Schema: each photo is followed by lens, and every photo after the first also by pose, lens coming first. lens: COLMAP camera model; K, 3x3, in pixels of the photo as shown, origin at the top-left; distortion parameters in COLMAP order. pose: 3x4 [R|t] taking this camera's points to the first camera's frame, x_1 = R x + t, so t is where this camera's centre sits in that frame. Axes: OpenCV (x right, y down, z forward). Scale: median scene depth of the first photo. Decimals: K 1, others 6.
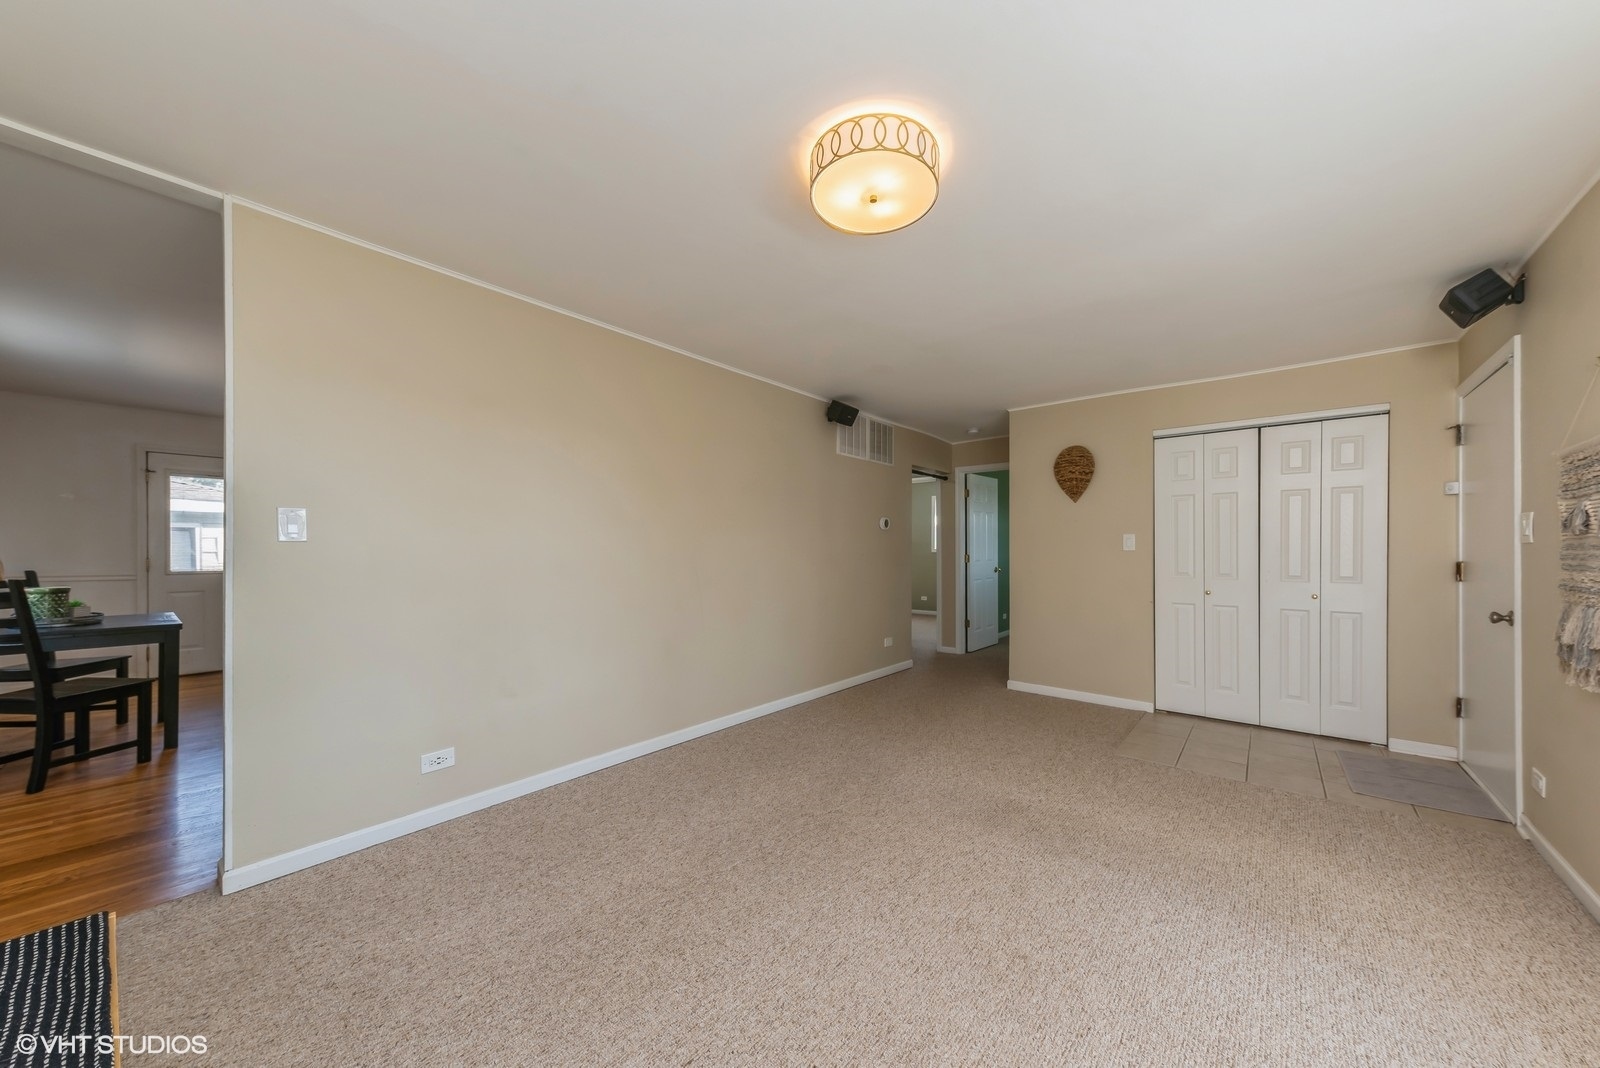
lens RADIAL K [[550.3, 0, 804.5], [0, 550.3, 559.6], [0, 0, 1]] dist [0.000813, -0.000166]
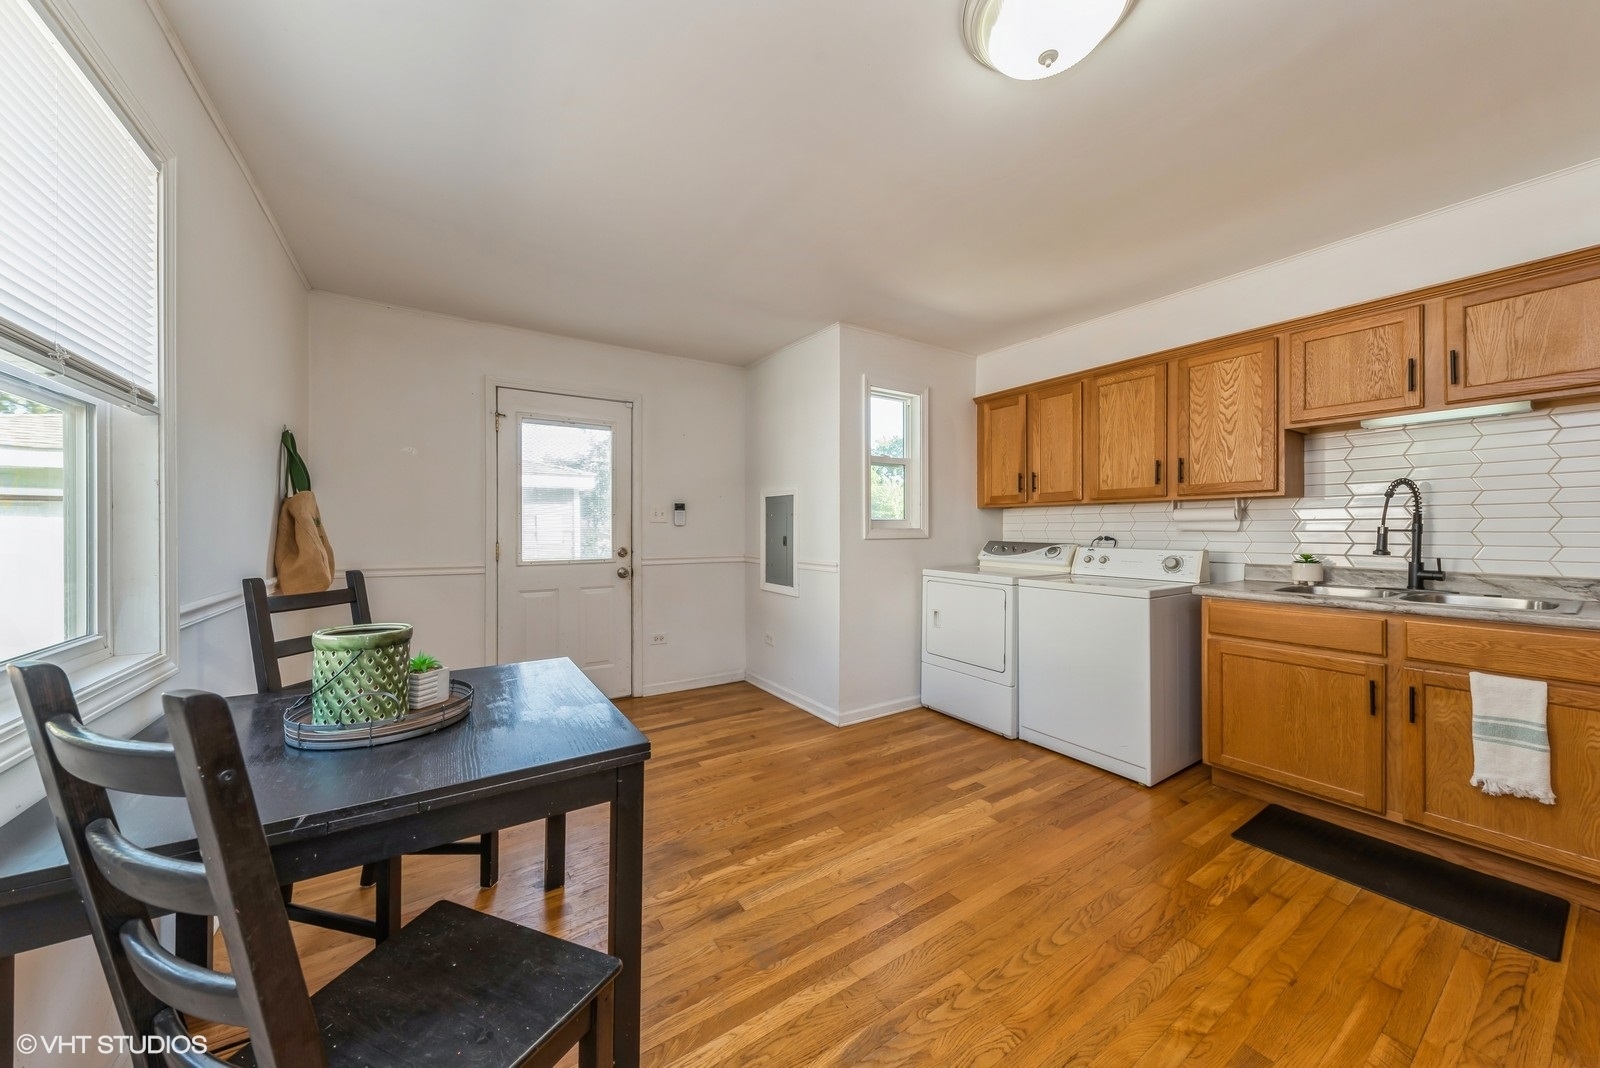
lens RADIAL K [[550.3, 0, 810.7], [0, 550.3, 533.4], [0, 0, 1]] dist [0.000813, -0.000166]
pose [[0.954463, -0.000717, -0.298330, -0.617201], [-0.001554, 0.999972, -0.007374, -0.008895], [0.298327, 0.007502, 0.954434, 0.463711]]
